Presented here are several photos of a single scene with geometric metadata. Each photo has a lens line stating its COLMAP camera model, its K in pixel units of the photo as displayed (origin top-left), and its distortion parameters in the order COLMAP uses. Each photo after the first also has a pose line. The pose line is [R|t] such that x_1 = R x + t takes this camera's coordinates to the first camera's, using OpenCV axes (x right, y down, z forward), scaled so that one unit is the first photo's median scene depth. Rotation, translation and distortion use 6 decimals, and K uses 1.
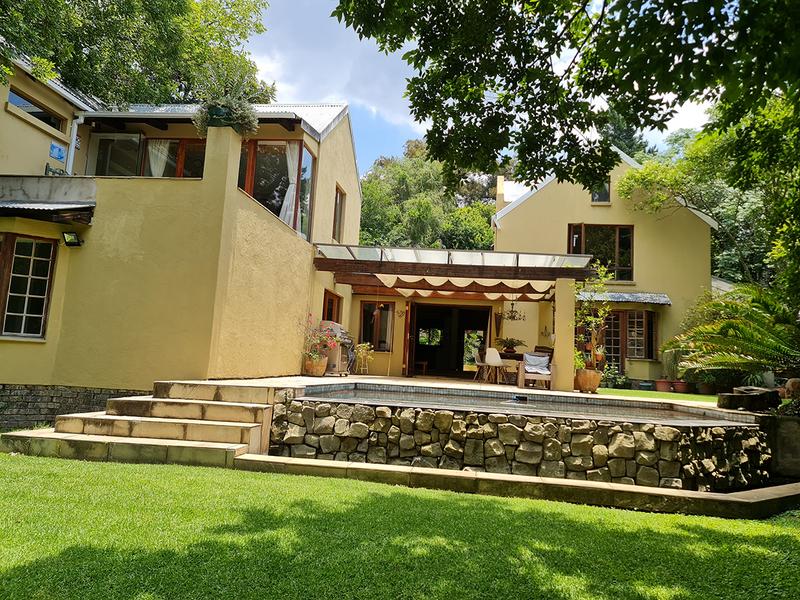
lens RADIAL K [[582.2, 0, 400.0], [0, 582.2, 300.0], [0, 0, 1]] dist [0.046866, 0.001087]
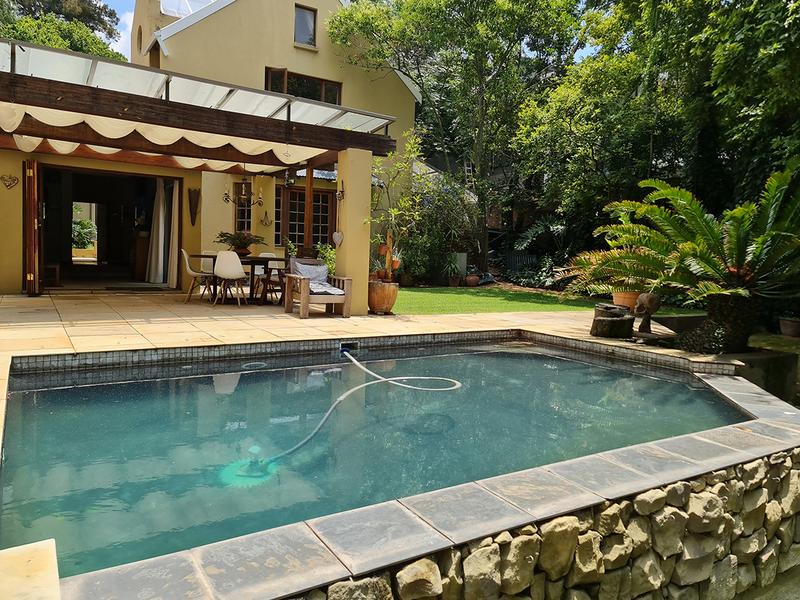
lens RADIAL K [[582.2, 0, 400.0], [0, 582.2, 300.0], [0, 0, 1]] dist [0.046866, 0.001087]
pose [[0.765224, -0.079818, 0.638797, -0.115295], [-0.064966, 0.977644, 0.199981, -0.004444], [-0.640478, -0.194531, 0.742931, 0.430023]]
